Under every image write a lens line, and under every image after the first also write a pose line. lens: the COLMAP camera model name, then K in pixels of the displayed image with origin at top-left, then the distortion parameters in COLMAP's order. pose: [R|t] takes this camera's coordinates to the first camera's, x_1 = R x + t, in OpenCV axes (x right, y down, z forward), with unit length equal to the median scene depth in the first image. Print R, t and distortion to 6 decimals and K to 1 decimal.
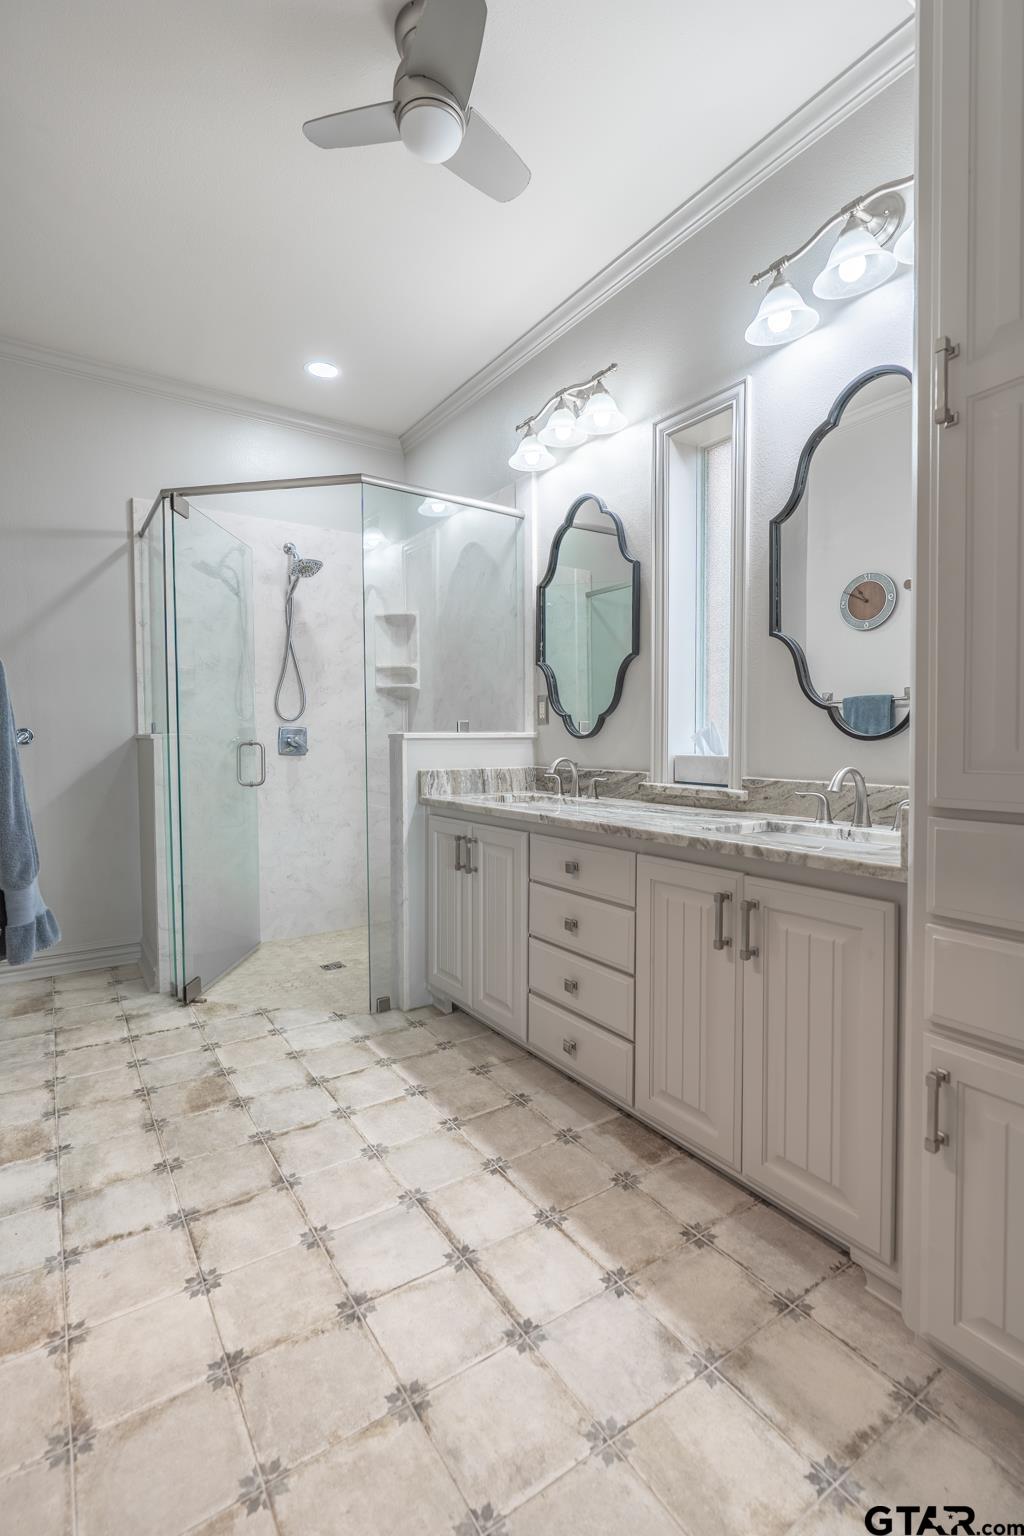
lens RADIAL K [[707.9, 0, 510.8], [0, 707.9, 764.2], [0, 0, 1]] dist [-0.011909, 0.003067]
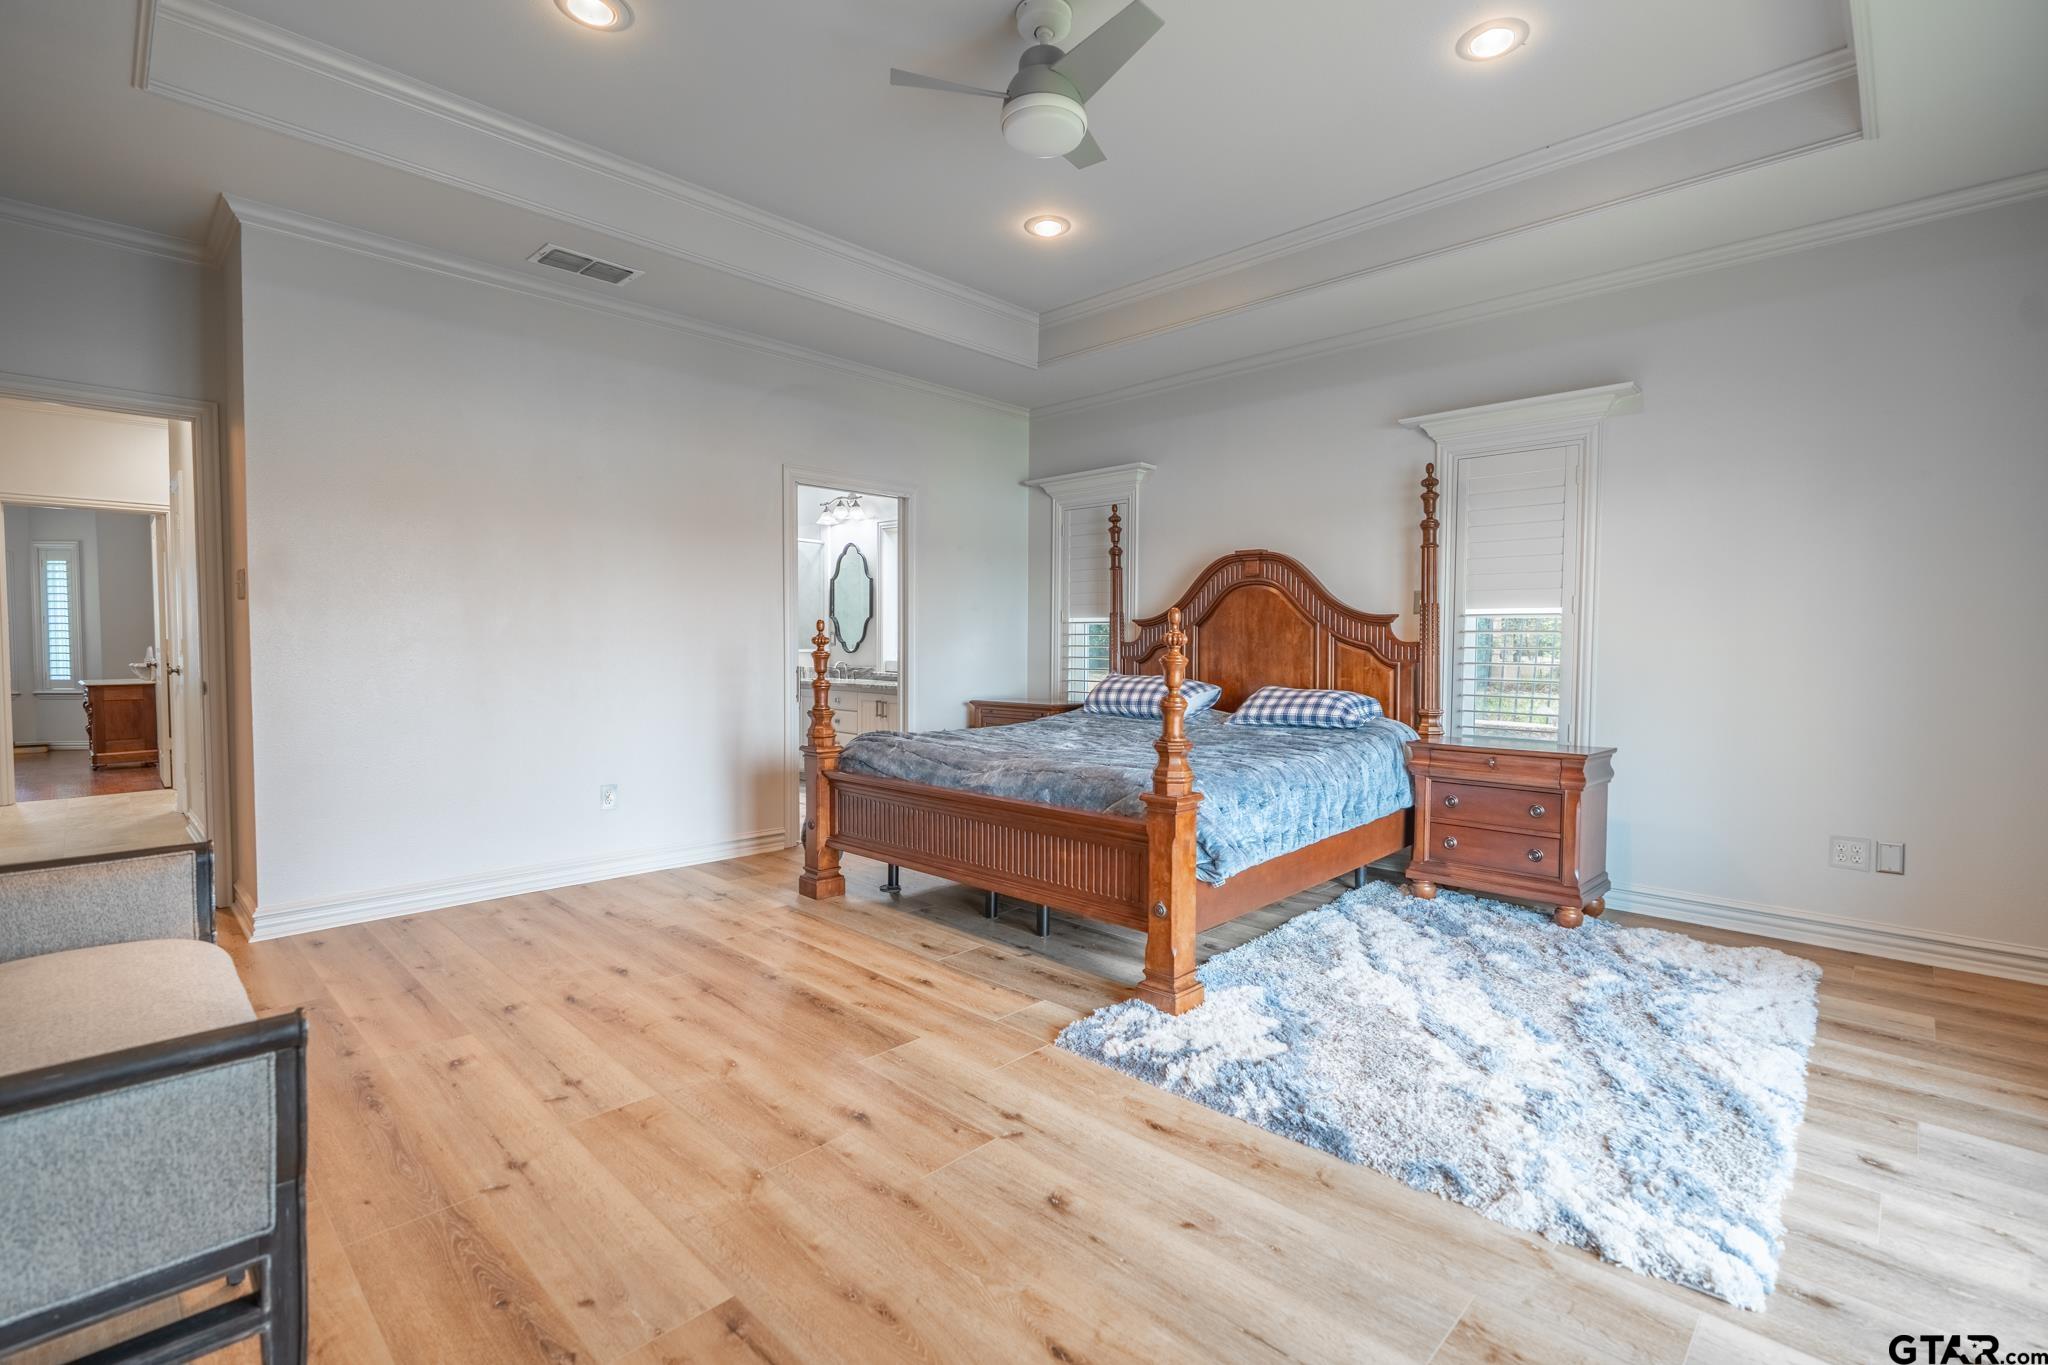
lens RADIAL K [[943.8, 0, 1019.3], [0, 943.8, 675.9], [0, 0, 1]] dist [-0.011909, 0.003067]
pose [[0.979196, 0.003768, 0.202880, 0.020994], [-0.003622, 0.999993, -0.001094, 0.036492], [-0.202882, 0.000336, 0.979203, -1.985355]]
